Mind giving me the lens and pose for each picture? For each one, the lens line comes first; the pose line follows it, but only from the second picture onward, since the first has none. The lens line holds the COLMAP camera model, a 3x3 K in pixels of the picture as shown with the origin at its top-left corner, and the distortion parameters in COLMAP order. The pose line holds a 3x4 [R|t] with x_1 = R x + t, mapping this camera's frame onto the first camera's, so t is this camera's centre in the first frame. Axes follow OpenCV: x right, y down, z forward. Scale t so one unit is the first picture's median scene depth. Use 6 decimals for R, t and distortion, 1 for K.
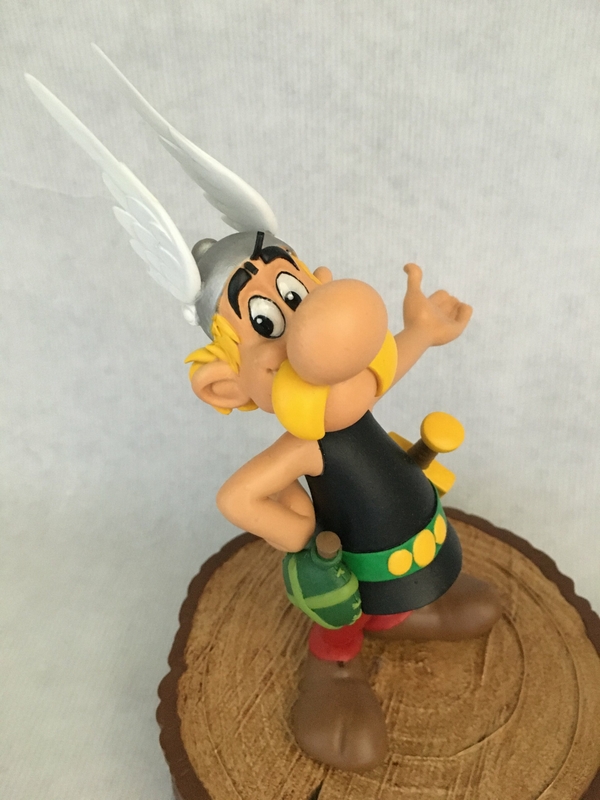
lens RADIAL K [[709.4, 0, 300.0], [0, 709.4, 400.0], [0, 0, 1]] dist [0.086221, -0.154994]
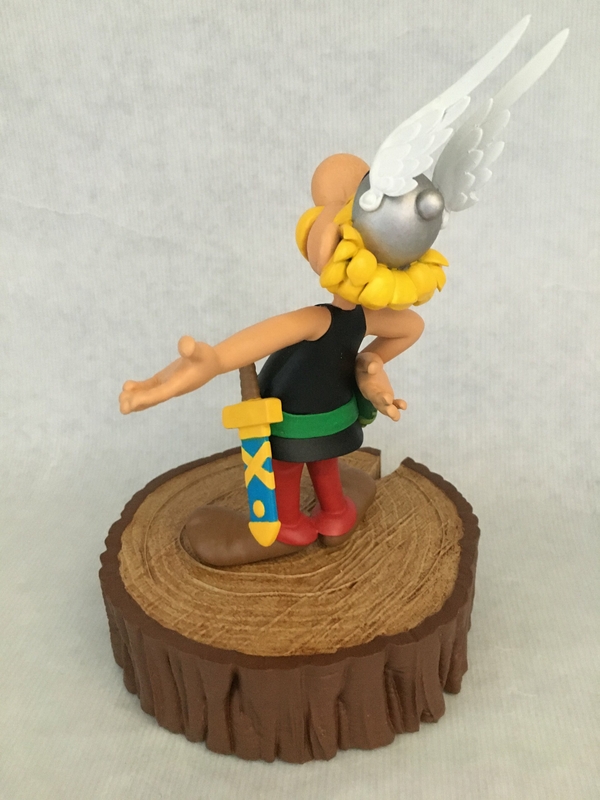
lens RADIAL K [[706.3, 0, 300.0], [0, 706.3, 400.0], [0, 0, 1]] dist [0.097012, -0.164420]
pose [[0.999749, -0.021654, 0.005664, 0.106864], [0.022342, 0.980676, -0.194357, 0.357621], [-0.001346, 0.194435, 0.980915, -0.232979]]
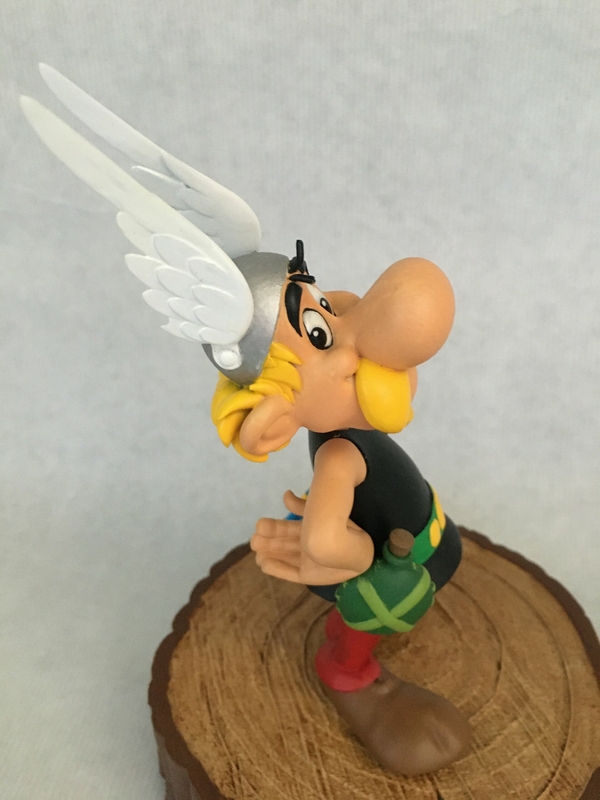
lens RADIAL K [[713.3, 0, 300.8], [0, 713.3, 399.8], [0, 0, 1]] dist [0.089556, -0.177457]
pose [[0.726164, -0.329536, 0.603400, -0.414051], [0.394740, 0.918410, 0.026522, -0.039810], [-0.562908, 0.218927, 0.796998, 0.174498]]
